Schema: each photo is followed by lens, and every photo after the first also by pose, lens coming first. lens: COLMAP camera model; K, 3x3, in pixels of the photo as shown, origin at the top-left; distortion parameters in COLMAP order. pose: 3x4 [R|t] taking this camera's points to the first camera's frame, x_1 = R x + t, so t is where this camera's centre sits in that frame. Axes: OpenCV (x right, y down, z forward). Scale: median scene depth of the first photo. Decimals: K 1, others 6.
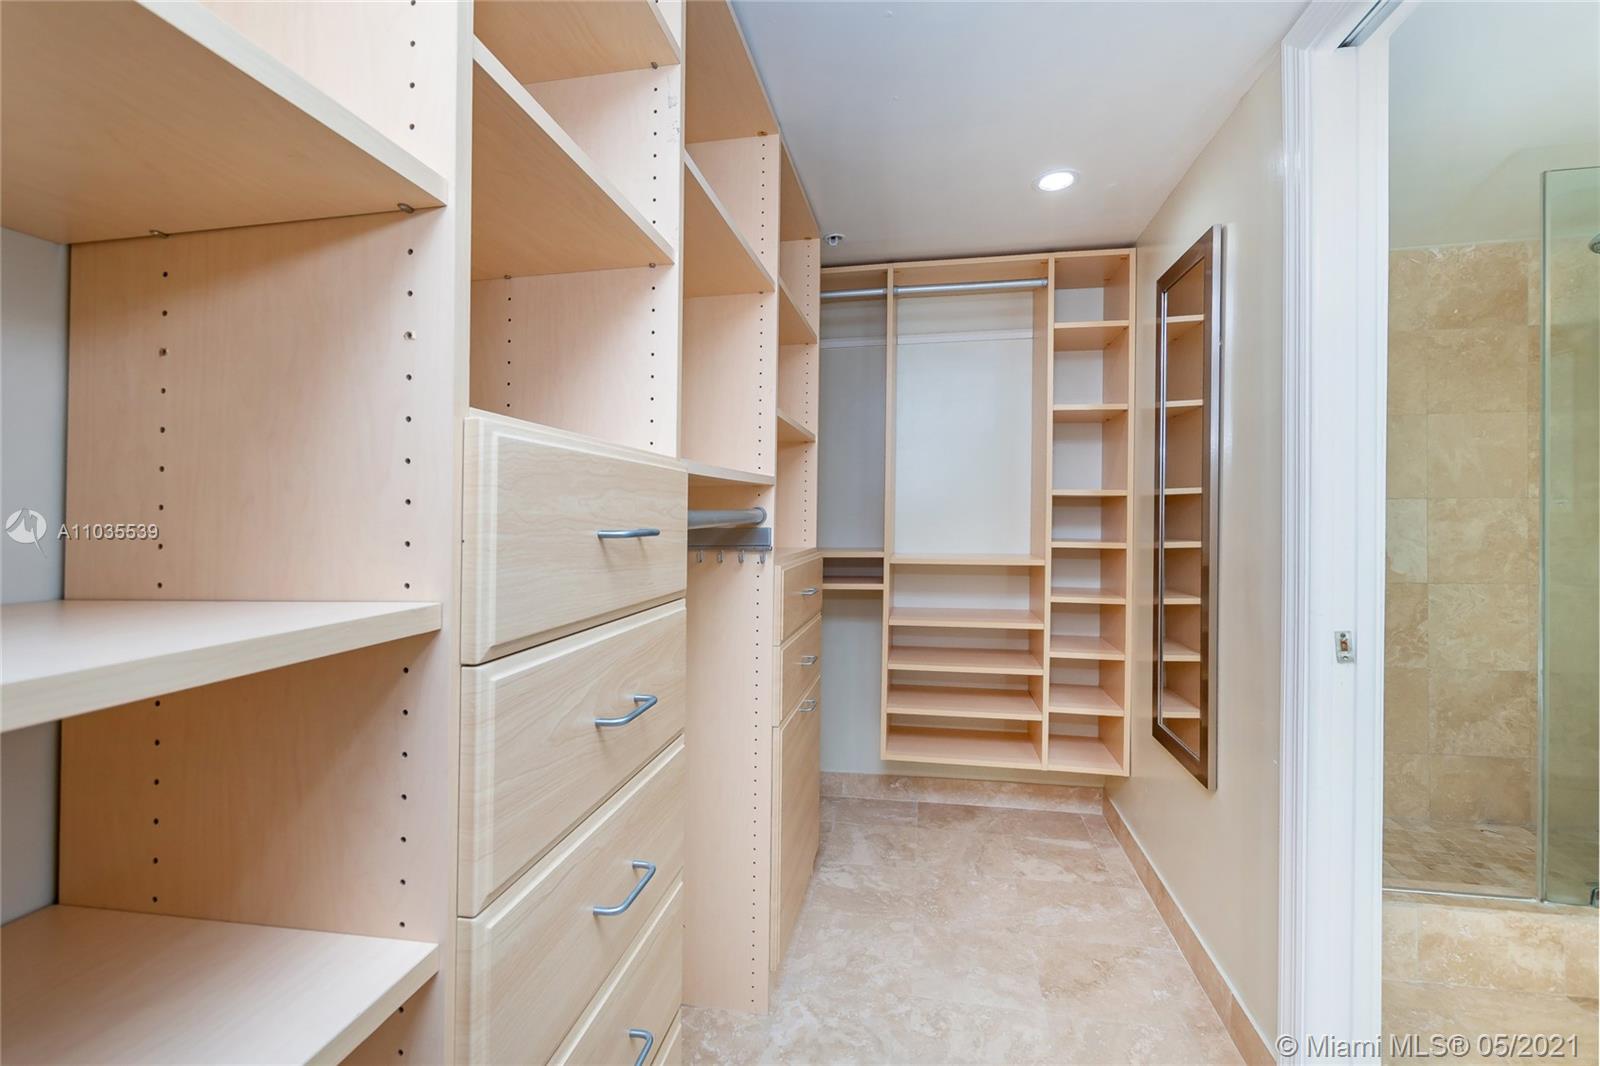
lens RADIAL K [[699.9, 0, 776.2], [0, 699.9, 516.5], [0, 0, 1]] dist [0.008499, -0.002903]
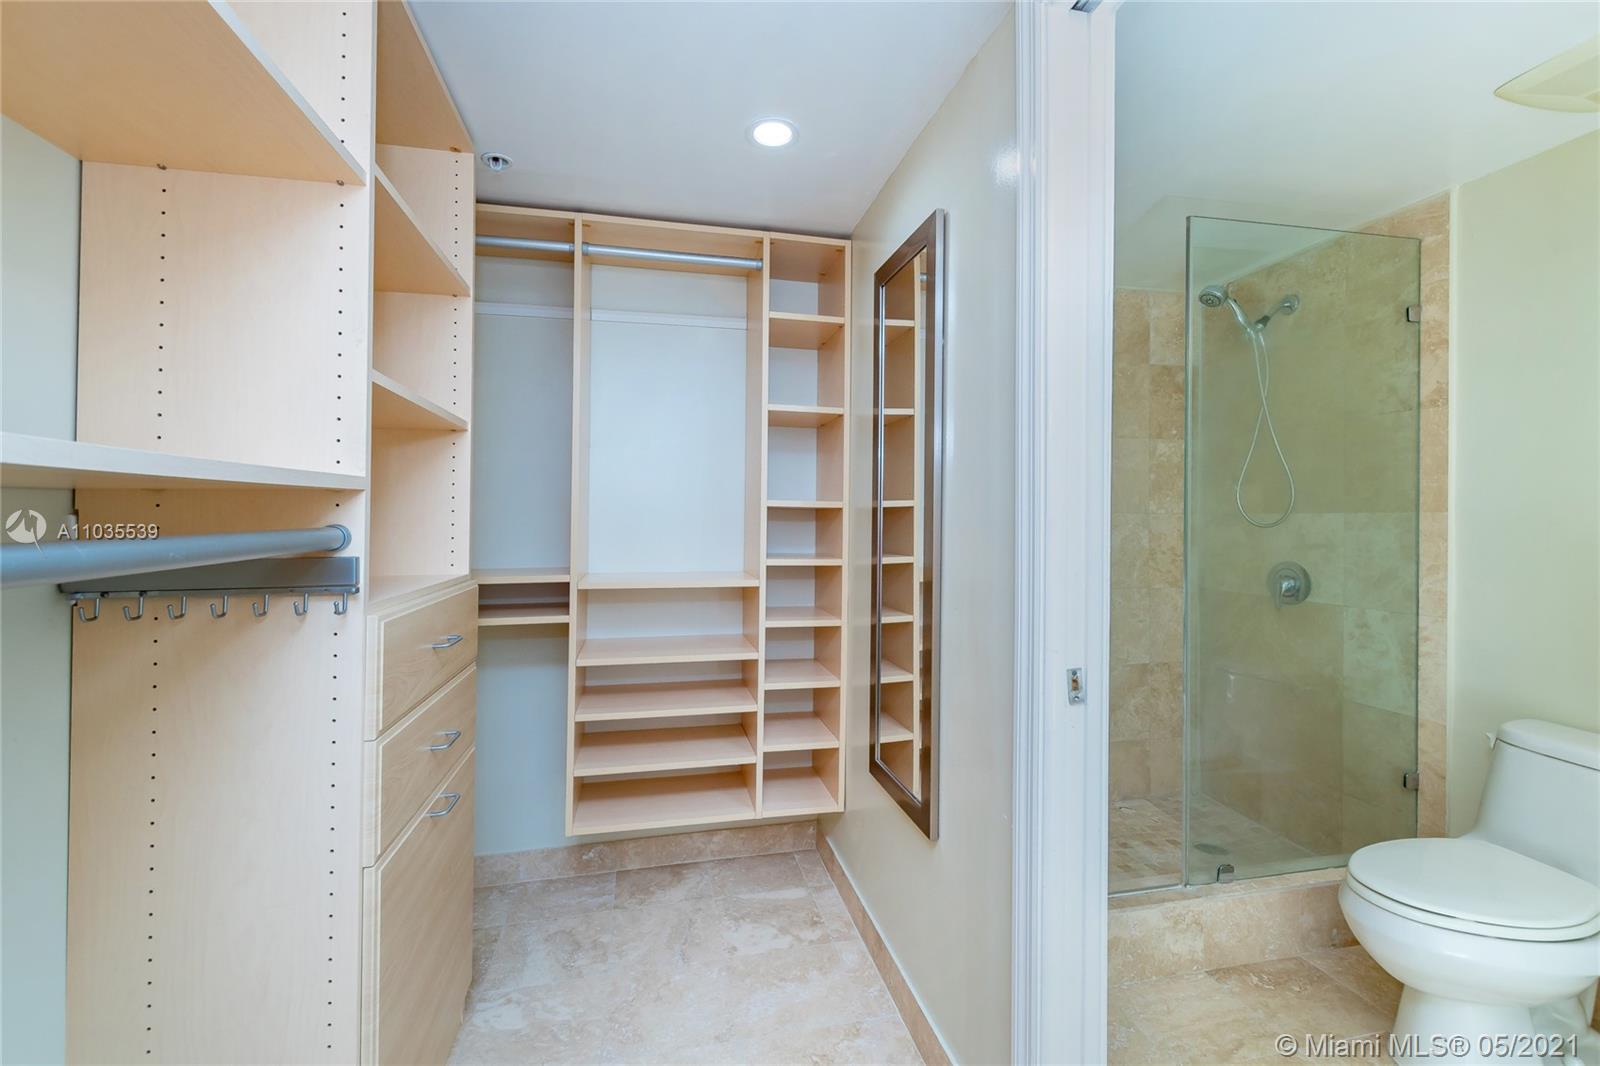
lens RADIAL K [[699.9, 0, 807.7], [0, 699.9, 522.8], [0, 0, 1]] dist [0.008499, -0.002903]
pose [[0.905202, -0.000175, 0.424983, 0.070320], [-0.001129, 0.999995, 0.002817, -0.013245], [-0.424981, -0.003030, 0.905197, 0.194477]]
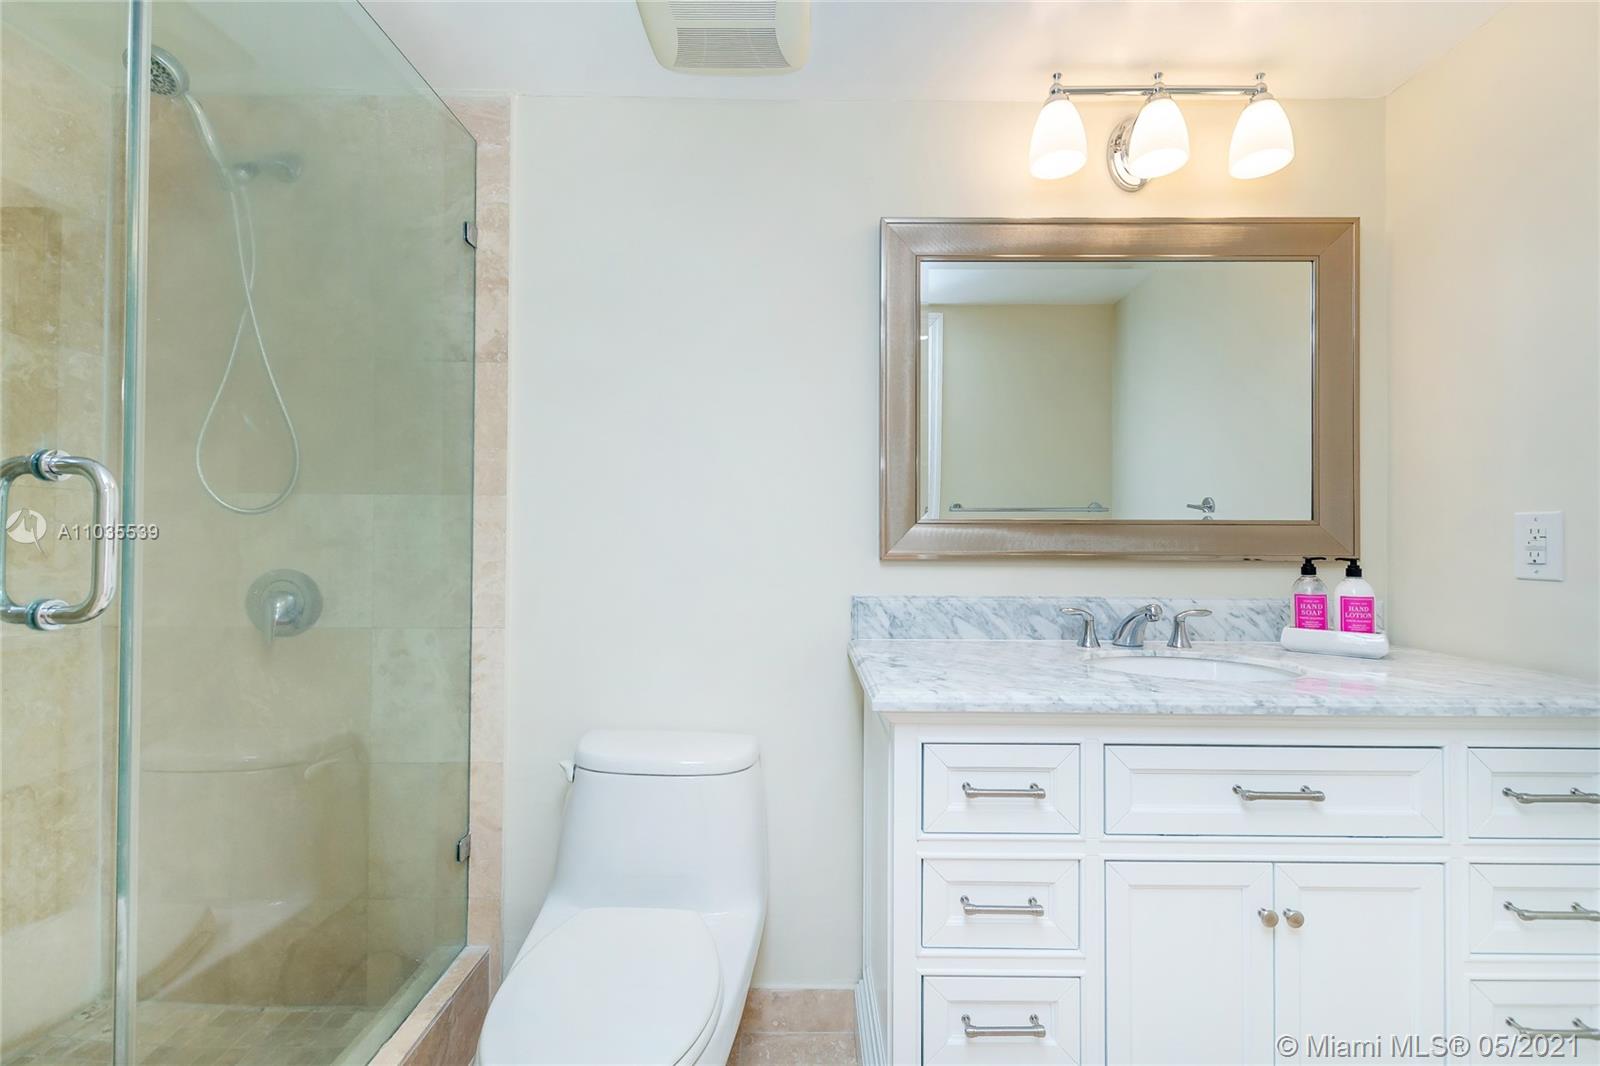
lens RADIAL K [[699.9, 0, 811.4], [0, 699.9, 536.6], [0, 0, 1]] dist [0.008499, -0.002903]
pose [[-0.204786, 0.005705, 0.978790, 0.404571], [-0.003352, 0.999973, -0.006530, 0.018507], [-0.978801, -0.004618, -0.204762, 0.482985]]
